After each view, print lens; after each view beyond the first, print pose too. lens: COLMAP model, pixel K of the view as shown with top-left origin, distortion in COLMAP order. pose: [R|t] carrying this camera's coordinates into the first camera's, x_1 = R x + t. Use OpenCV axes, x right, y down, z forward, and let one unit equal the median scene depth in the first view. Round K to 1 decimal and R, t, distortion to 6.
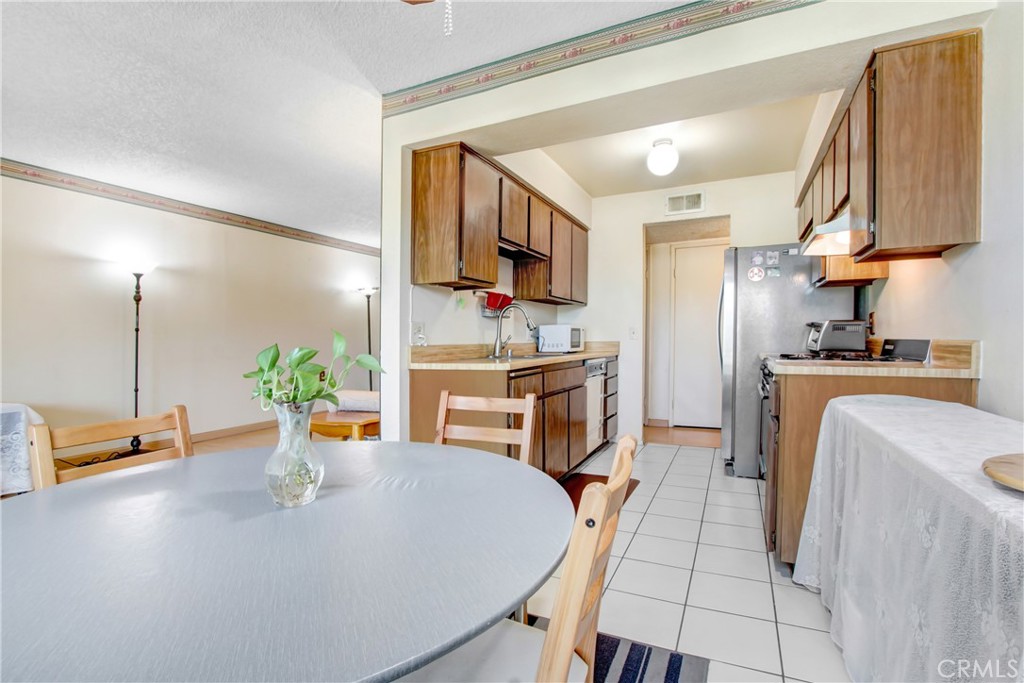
lens RADIAL K [[488.1, 0, 488.6], [0, 488.1, 373.3], [0, 0, 1]] dist [-0.002411, -0.000122]
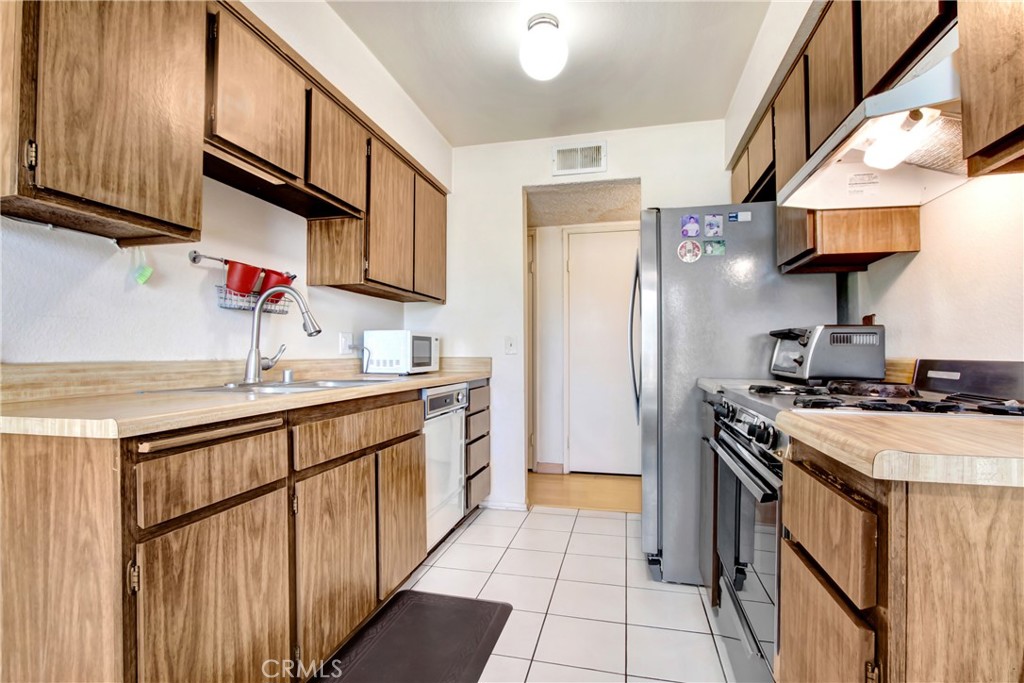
lens RADIAL K [[488.1, 0, 513.1], [0, 488.1, 347.4], [0, 0, 1]] dist [-0.002411, -0.000122]
pose [[0.970778, 0.015040, 0.239507, 0.156124], [0.004417, 0.996745, -0.080494, -0.028351], [-0.239938, 0.079200, 0.967552, 0.390806]]
